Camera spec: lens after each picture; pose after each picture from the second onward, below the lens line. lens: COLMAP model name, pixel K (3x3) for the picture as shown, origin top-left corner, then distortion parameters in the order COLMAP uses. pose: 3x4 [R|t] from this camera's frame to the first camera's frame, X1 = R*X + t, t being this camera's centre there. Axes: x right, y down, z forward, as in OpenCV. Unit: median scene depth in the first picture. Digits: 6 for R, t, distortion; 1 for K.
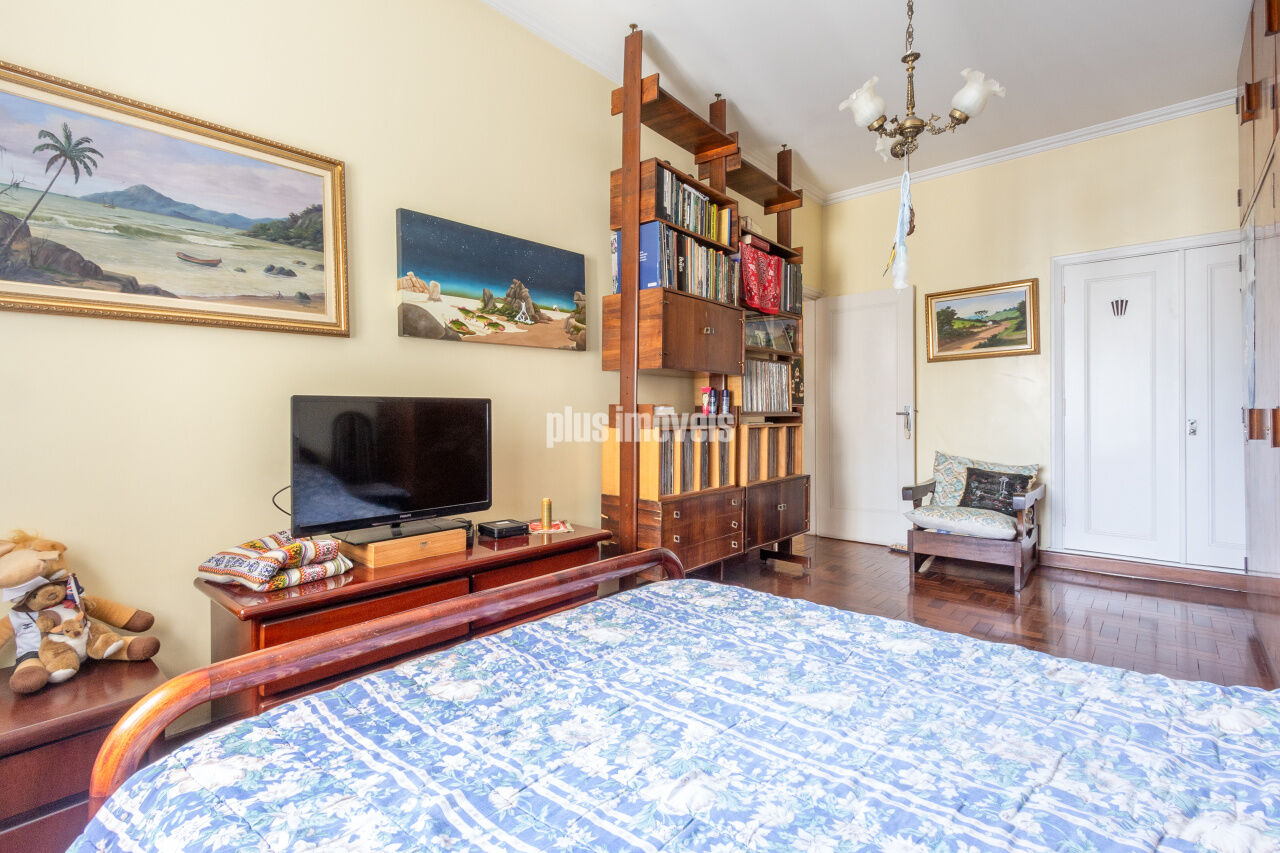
lens RADIAL K [[600.8, 0, 641.2], [0, 600.8, 415.9], [0, 0, 1]] dist [0.000032, 0.000550]
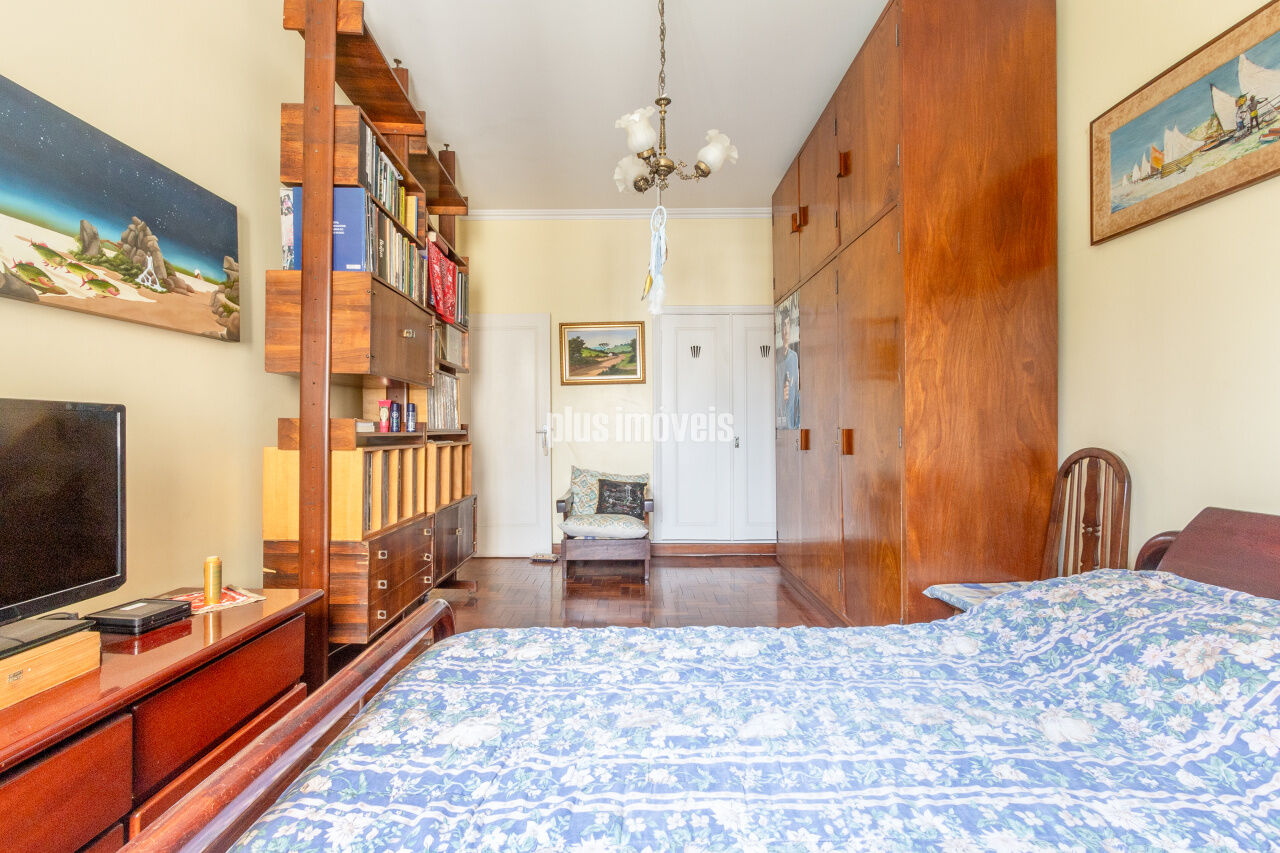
lens RADIAL K [[583.2, 0, 637.7], [0, 583.2, 433.2], [0, 0, 1]] dist [0.001303, -0.001458]
pose [[0.753099, 0.001440, 0.657905, -0.192344], [-0.000807, 0.999999, -0.001266, 0.000247], [-0.657907, 0.000422, 0.753099, 0.170236]]
